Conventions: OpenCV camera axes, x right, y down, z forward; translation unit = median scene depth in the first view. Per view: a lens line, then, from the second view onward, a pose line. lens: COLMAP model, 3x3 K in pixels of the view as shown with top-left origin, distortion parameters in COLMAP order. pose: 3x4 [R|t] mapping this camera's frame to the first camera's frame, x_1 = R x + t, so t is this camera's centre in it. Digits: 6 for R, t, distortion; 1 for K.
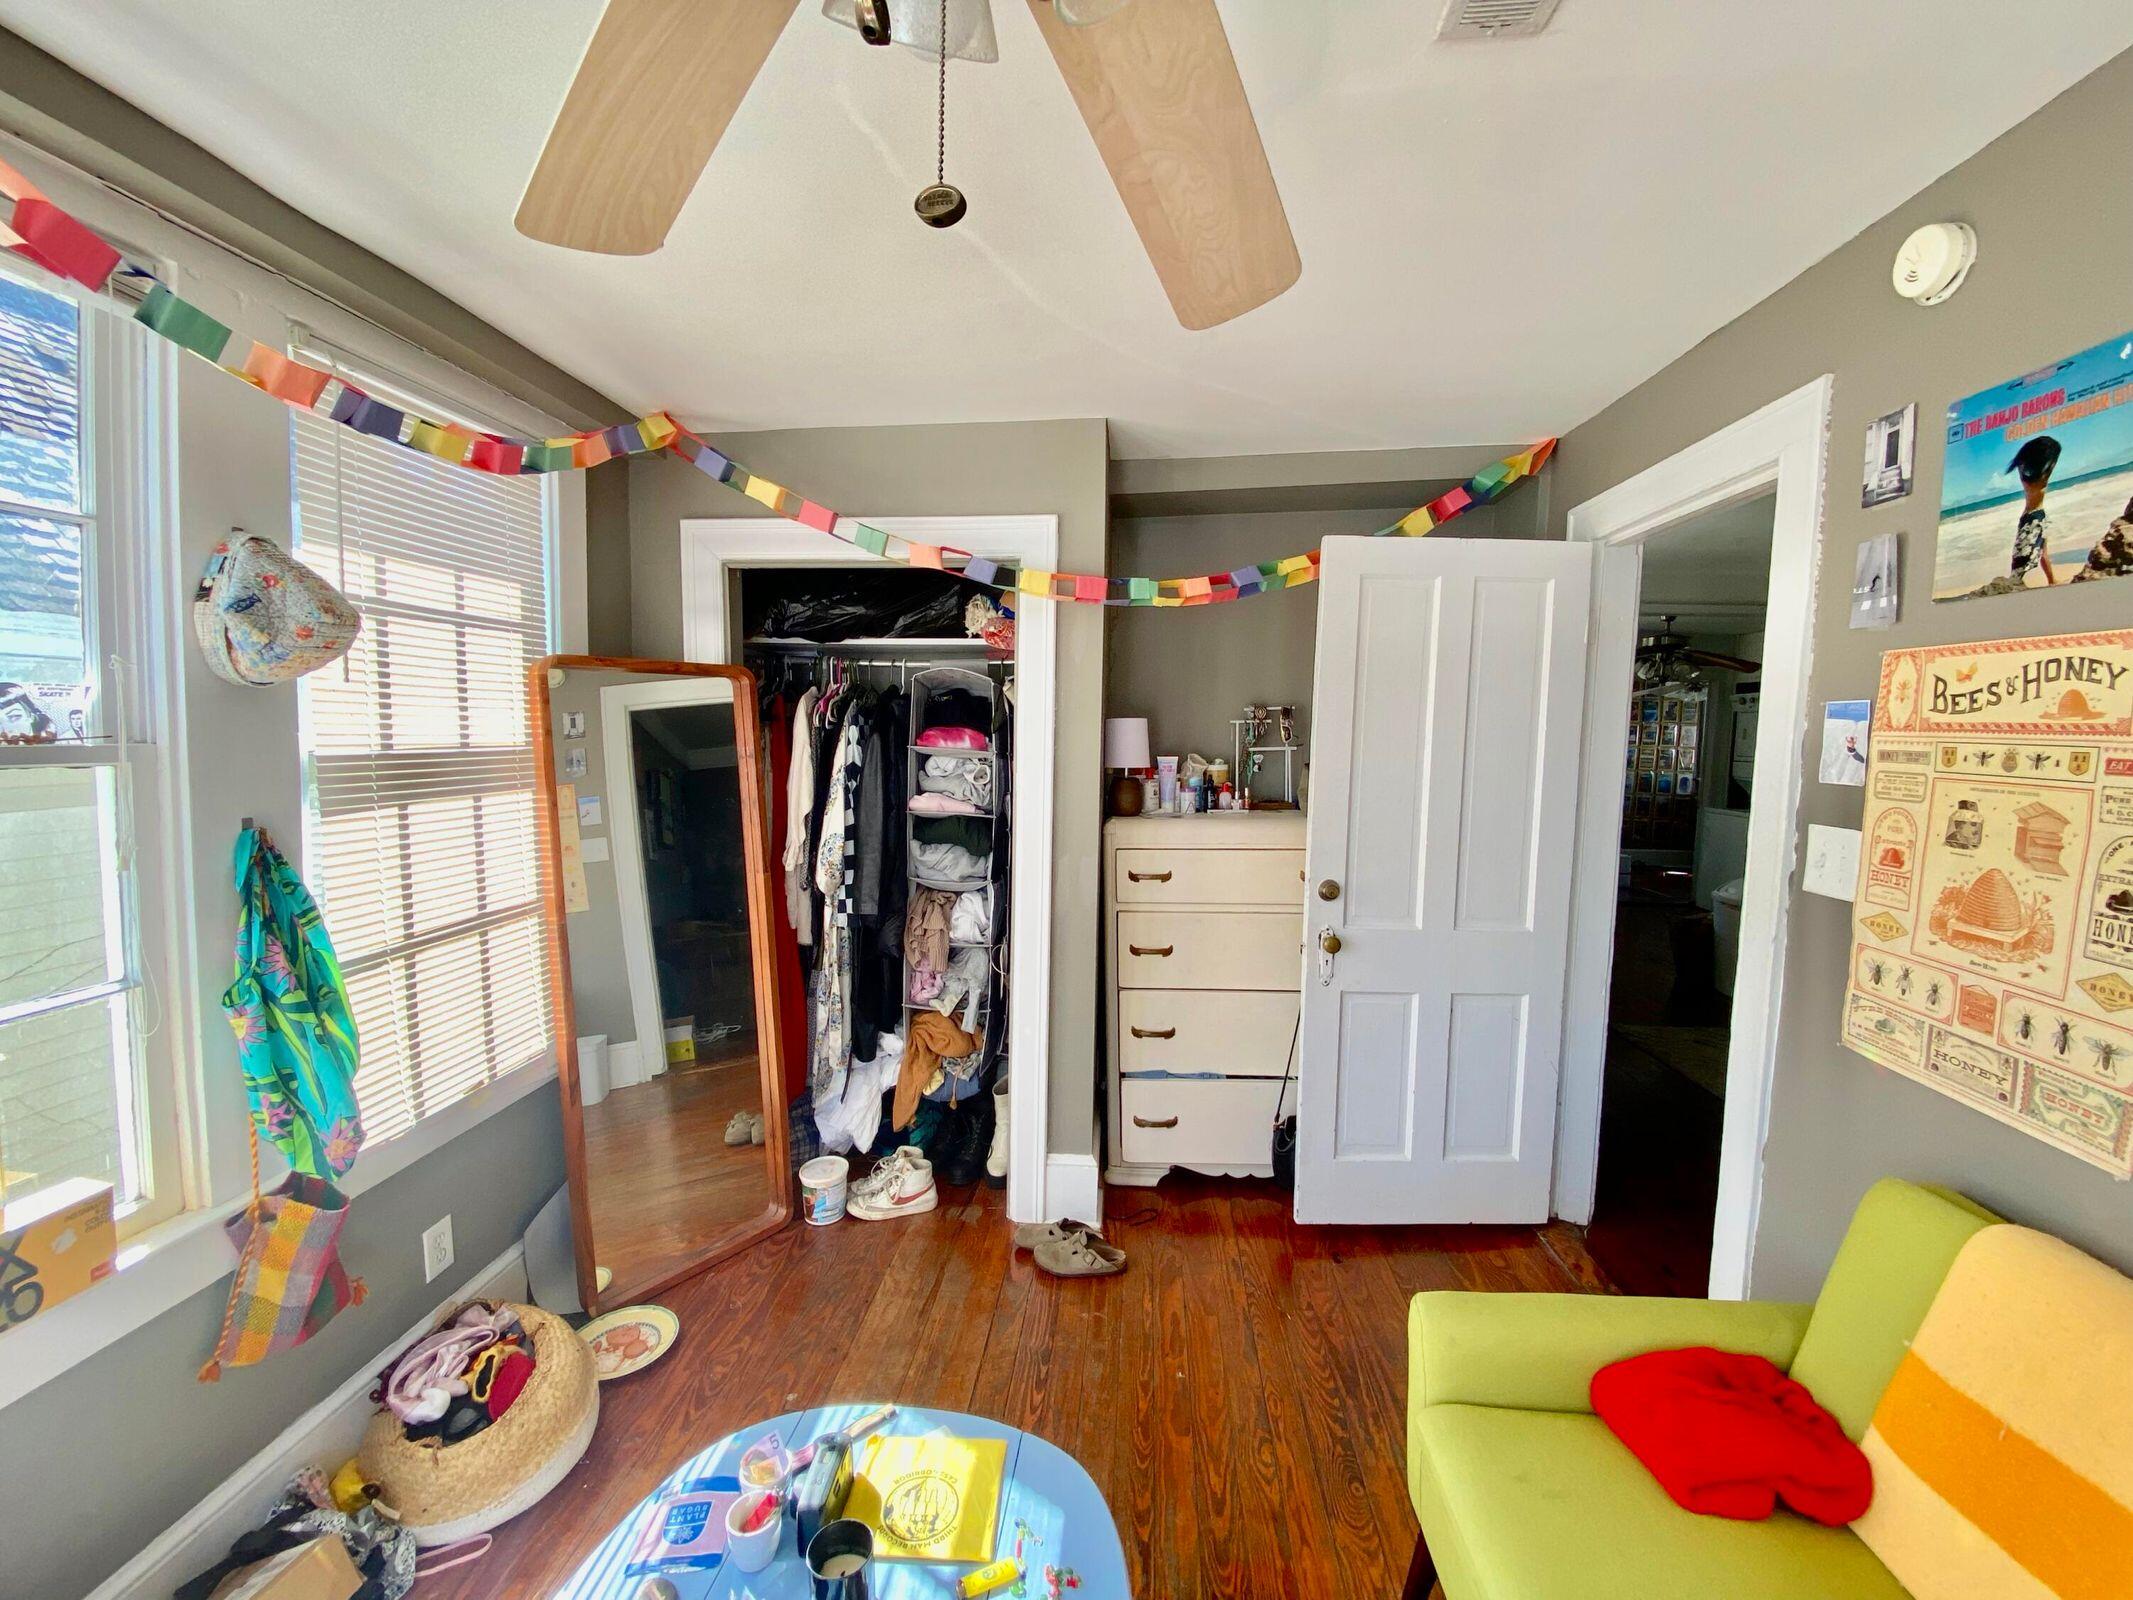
lens RADIAL K [[876.7, 0, 1068.9], [0, 876.7, 801.8], [0, 0, 1]] dist [-0.014722, -0.002954]
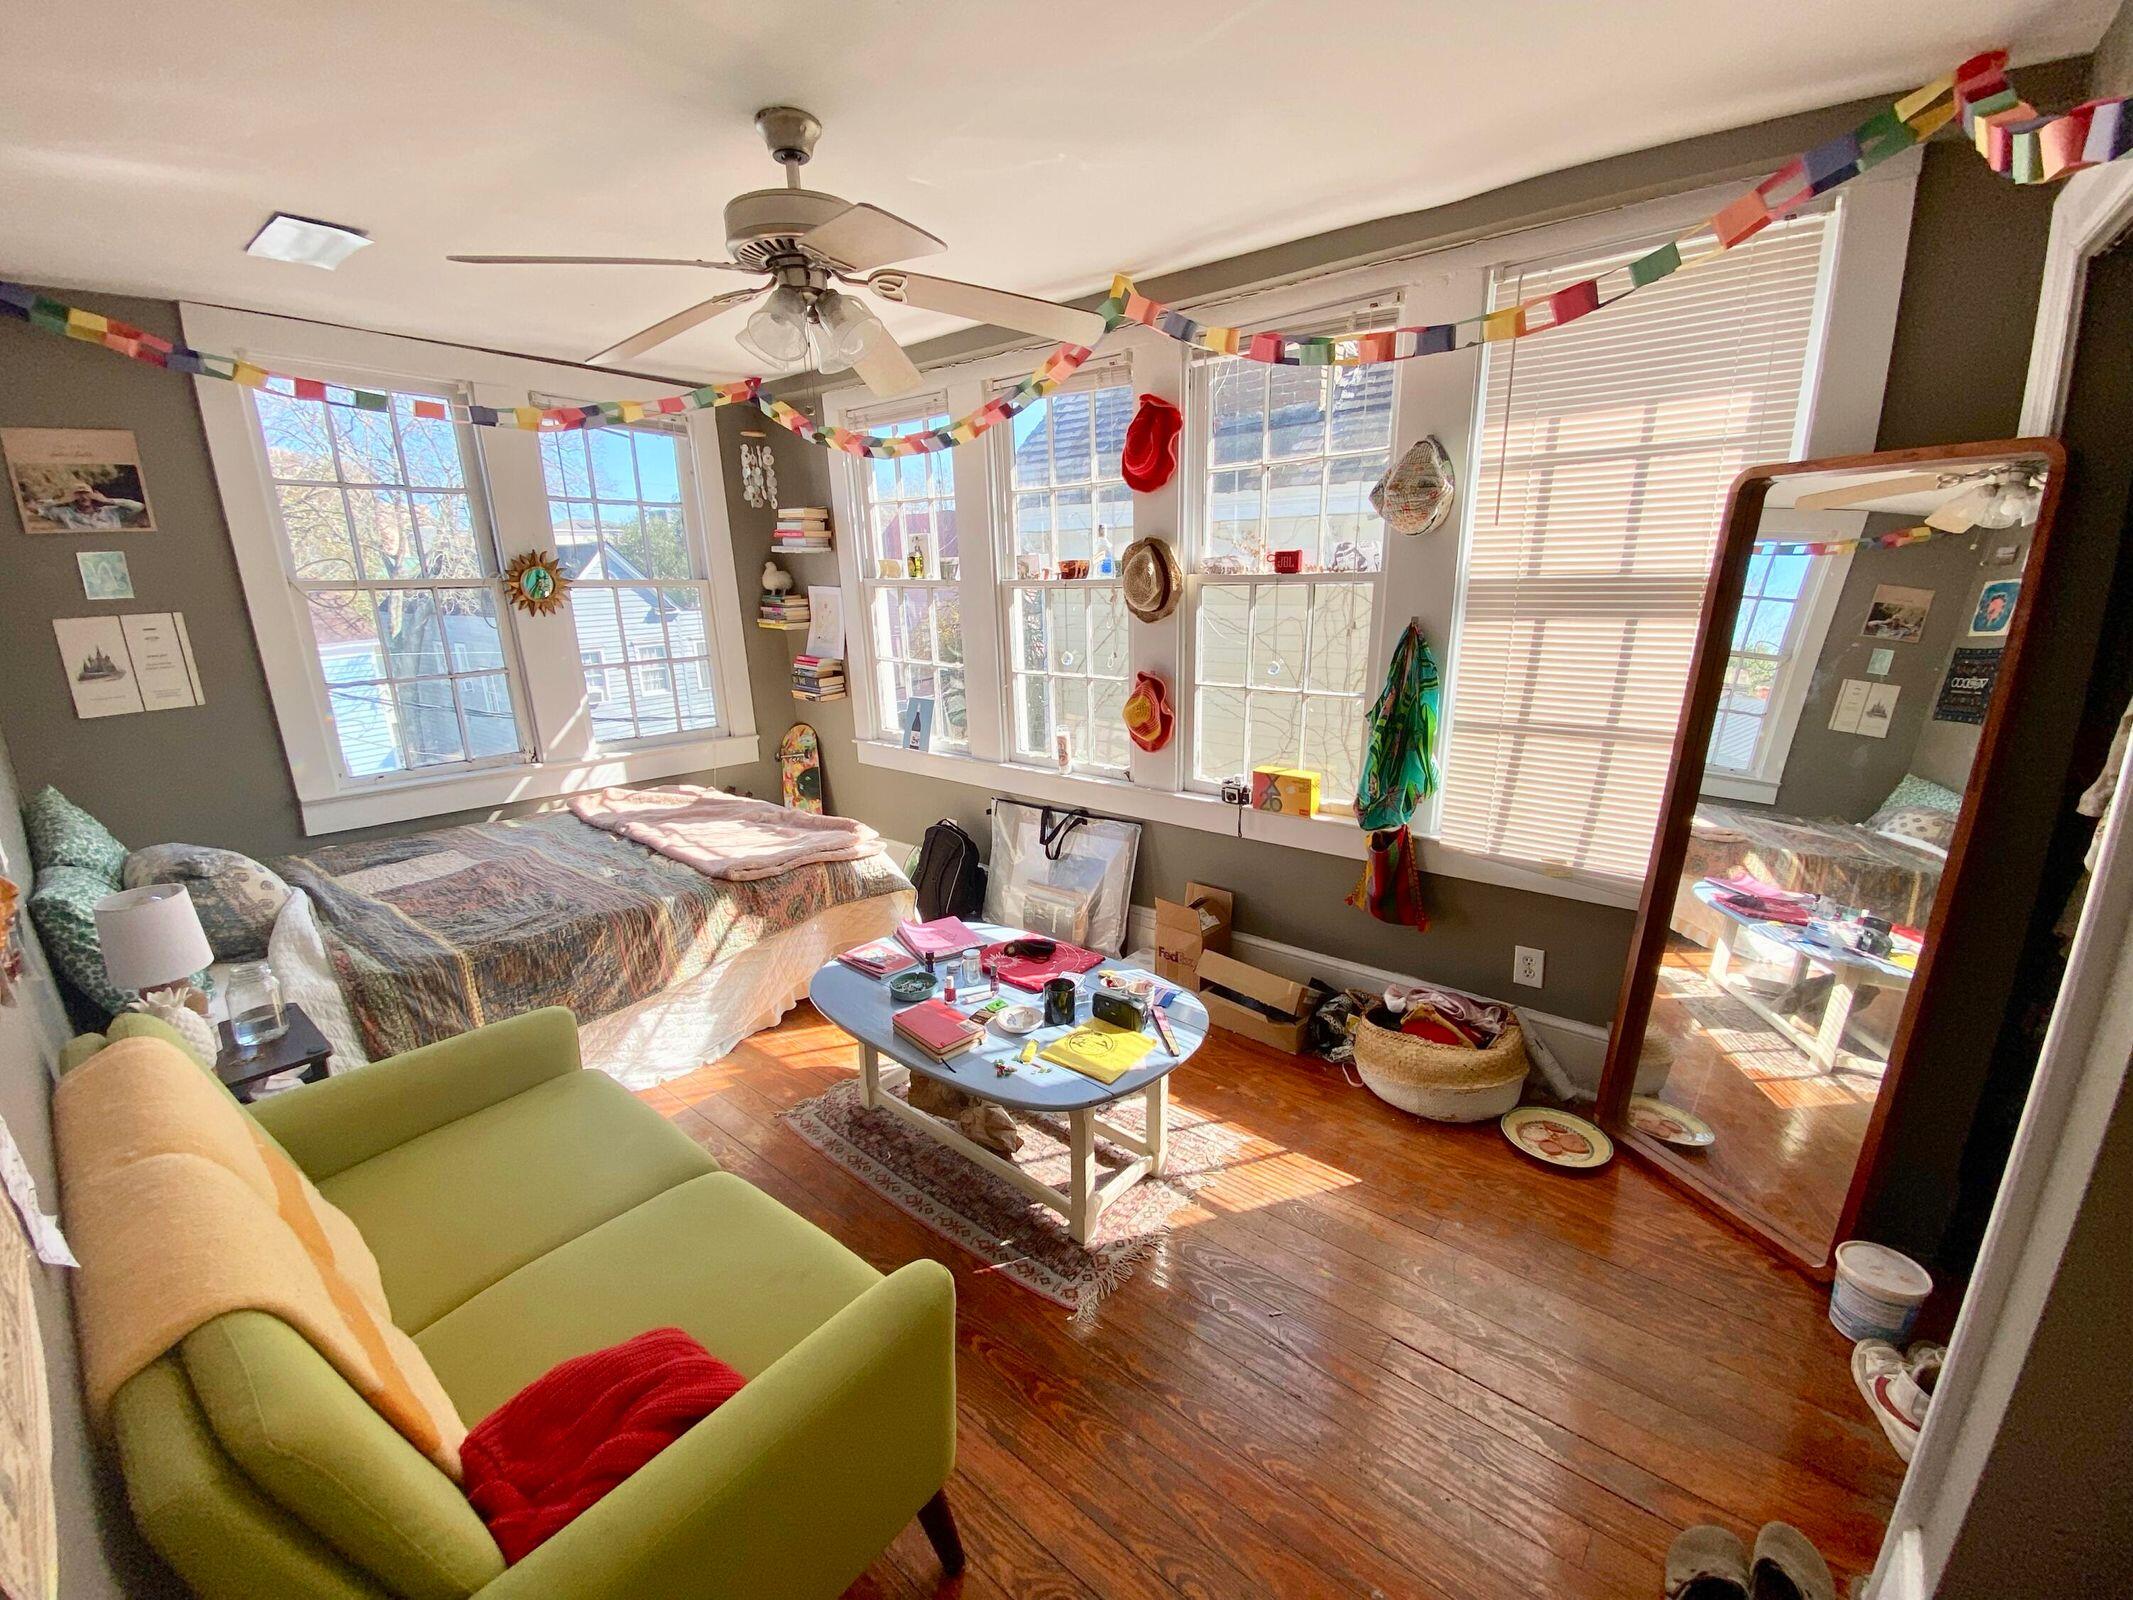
lens RADIAL K [[876.7, 0, 1064.3], [0, 876.7, 804.8], [0, 0, 1]] dist [-0.014722, -0.002954]
pose [[-0.560909, 0.214253, -0.799673, 0.709346], [-0.044446, 0.956745, 0.287512, -0.072730], [0.826683, 0.196811, -0.527124, 1.134313]]
